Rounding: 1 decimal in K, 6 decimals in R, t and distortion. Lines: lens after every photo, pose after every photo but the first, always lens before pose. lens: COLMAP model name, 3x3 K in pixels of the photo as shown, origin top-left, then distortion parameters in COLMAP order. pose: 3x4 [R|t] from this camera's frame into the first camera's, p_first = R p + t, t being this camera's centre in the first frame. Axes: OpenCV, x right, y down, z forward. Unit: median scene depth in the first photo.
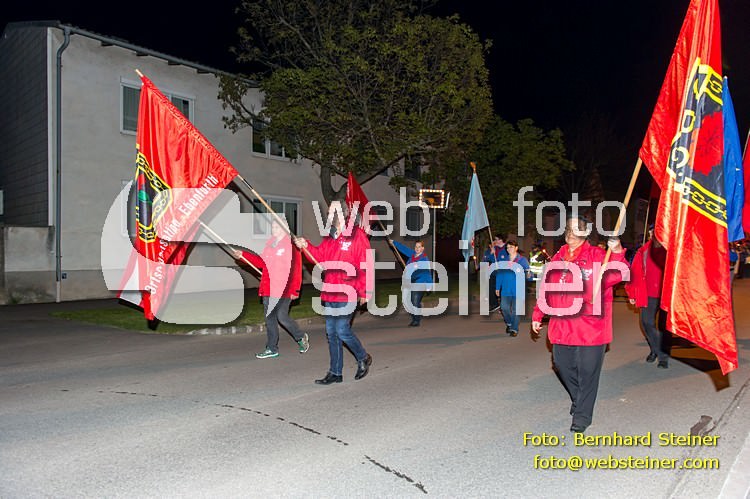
lens RADIAL K [[510.7, 0, 373.4], [0, 510.7, 251.9], [0, 0, 1]] dist [0.010137, -0.003632]
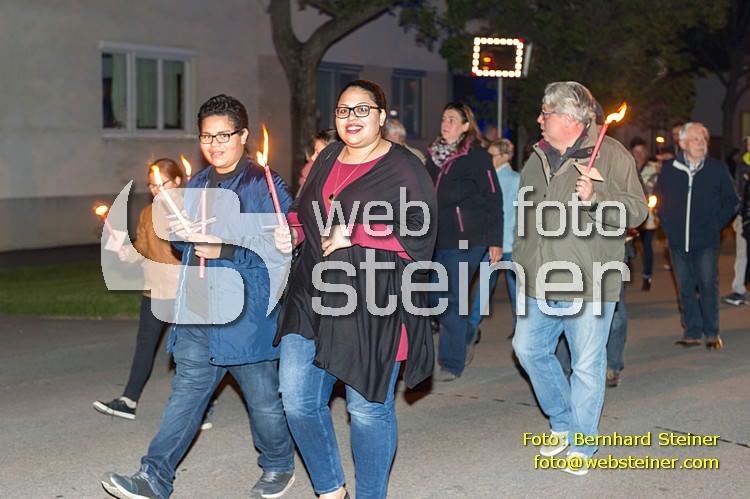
lens RADIAL K [[1241.4, 0, 352.9], [0, 1241.4, 232.0], [0, 0, 1]] dist [0.015994, -0.012236]
pose [[0.994362, -0.012349, 0.105320, -0.155021], [0.006319, 0.998331, 0.057398, -0.004228], [-0.105854, -0.056409, 0.992780, -0.196398]]
